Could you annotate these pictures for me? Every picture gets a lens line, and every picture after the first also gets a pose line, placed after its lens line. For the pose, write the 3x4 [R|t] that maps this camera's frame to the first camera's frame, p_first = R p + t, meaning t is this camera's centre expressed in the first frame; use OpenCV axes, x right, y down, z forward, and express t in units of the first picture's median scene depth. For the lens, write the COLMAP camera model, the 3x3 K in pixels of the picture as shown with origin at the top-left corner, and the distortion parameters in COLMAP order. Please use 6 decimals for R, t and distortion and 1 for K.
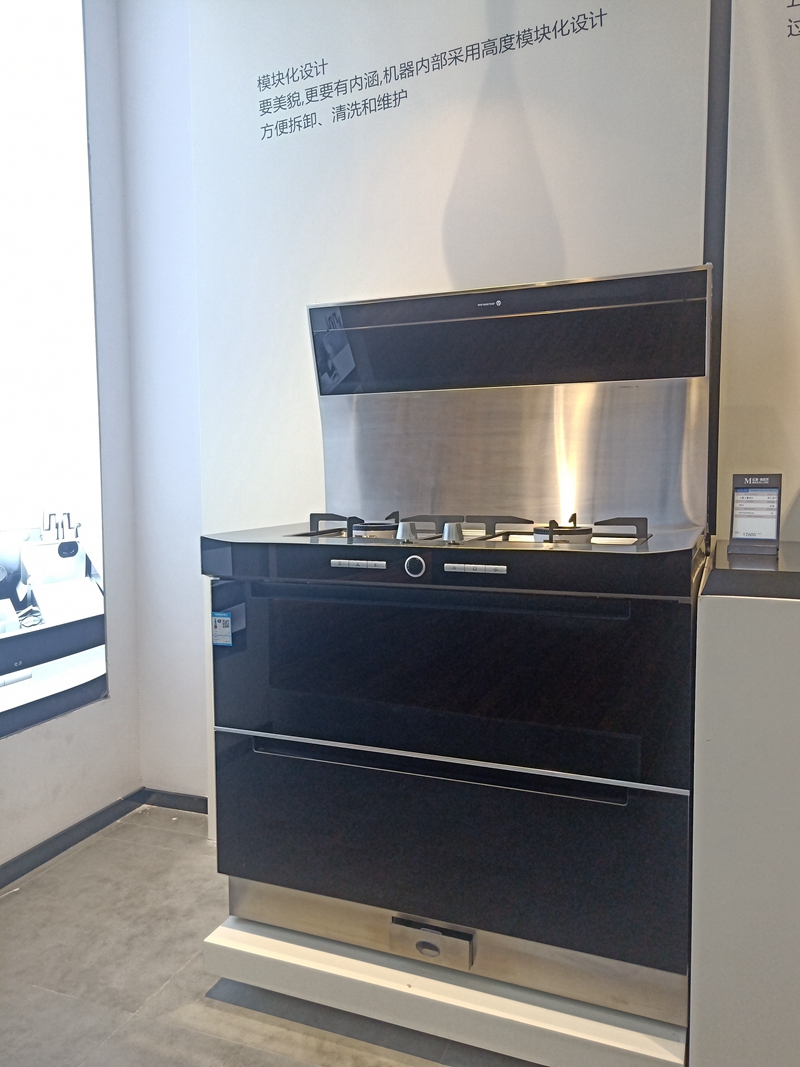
lens RADIAL K [[808.4, 0, 399.8], [0, 808.4, 525.4], [0, 0, 1]] dist [0.053417, -0.031552]
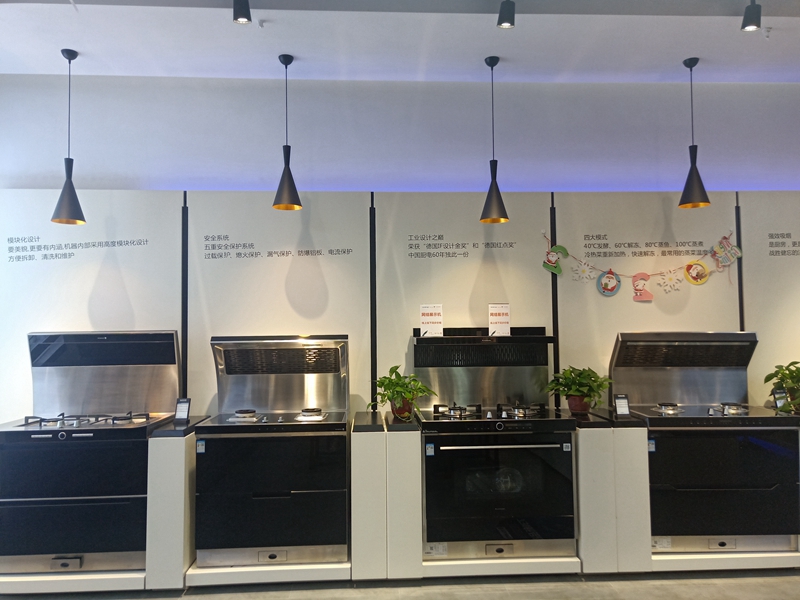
lens RADIAL K [[606.1, 0, 401.9], [0, 606.1, 300.2], [0, 0, 1]] dist [0.053417, -0.031552]
pose [[0.911907, 0.013200, 0.410185, 0.166772], [0.033544, 0.993741, -0.106555, -0.124202], [-0.409024, 0.110927, 0.905756, -1.264093]]
